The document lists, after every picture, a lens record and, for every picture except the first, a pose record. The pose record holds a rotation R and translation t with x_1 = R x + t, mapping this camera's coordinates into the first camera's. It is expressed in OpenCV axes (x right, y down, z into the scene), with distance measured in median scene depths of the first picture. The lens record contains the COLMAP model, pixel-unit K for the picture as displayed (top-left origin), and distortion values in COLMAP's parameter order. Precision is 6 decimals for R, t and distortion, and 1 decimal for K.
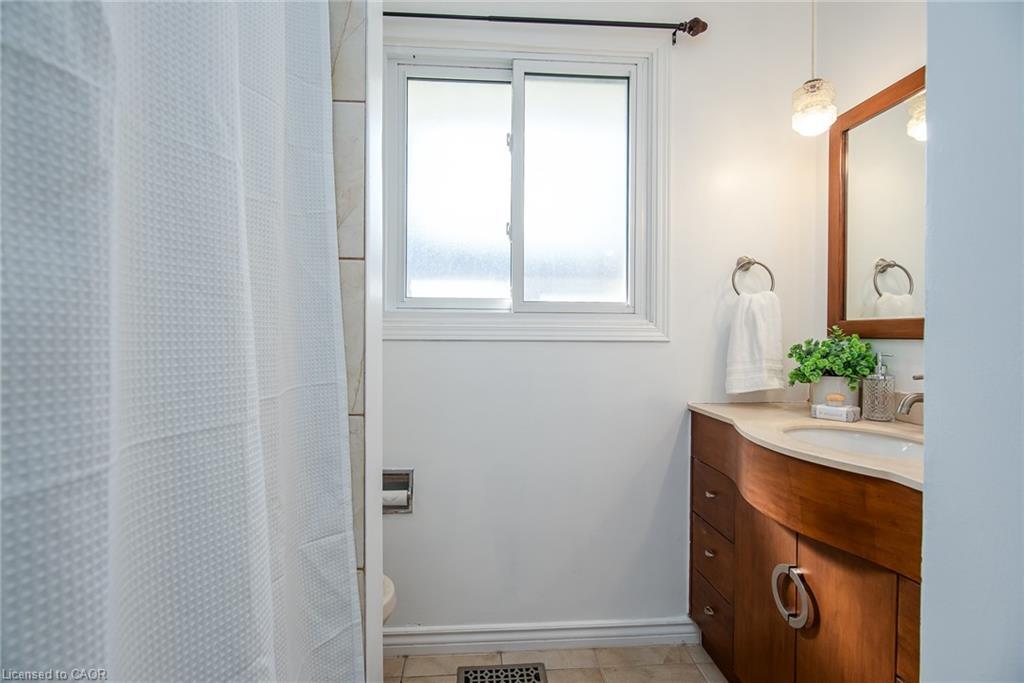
lens RADIAL K [[496.5, 0, 508.7], [0, 496.5, 340.2], [0, 0, 1]] dist [-0.005323, -0.001160]
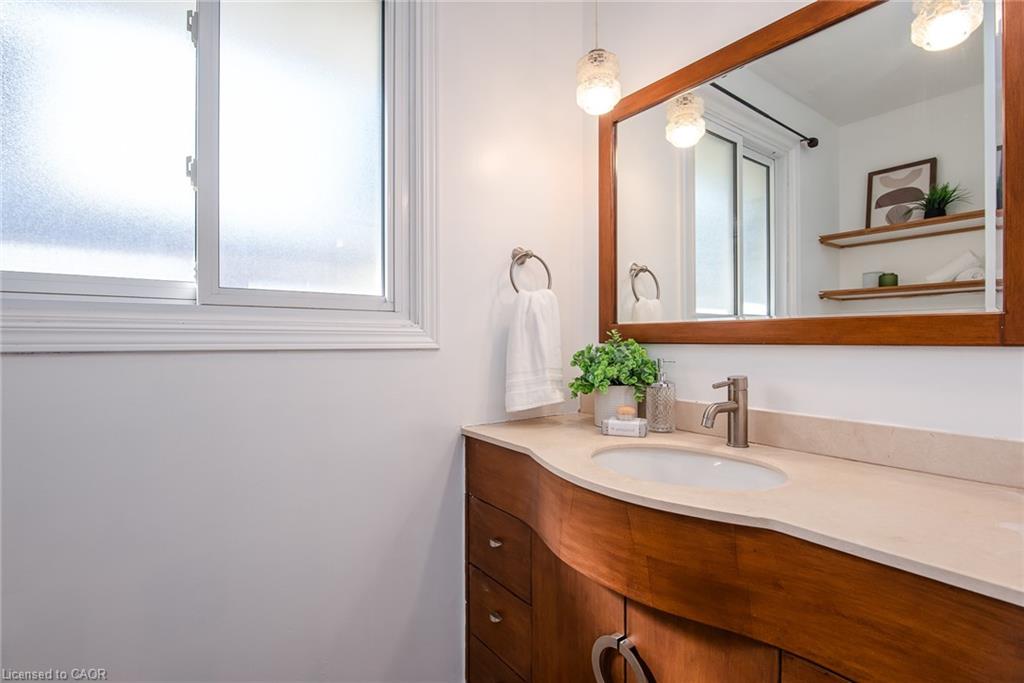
lens RADIAL K [[496.5, 0, 509.4], [0, 496.5, 344.0], [0, 0, 1]] dist [-0.005323, -0.001160]
pose [[0.851971, -0.008170, 0.523525, 0.016041], [0.009656, 0.999953, -0.000110, -0.004553], [-0.523500, 0.005149, 0.852010, 0.327720]]
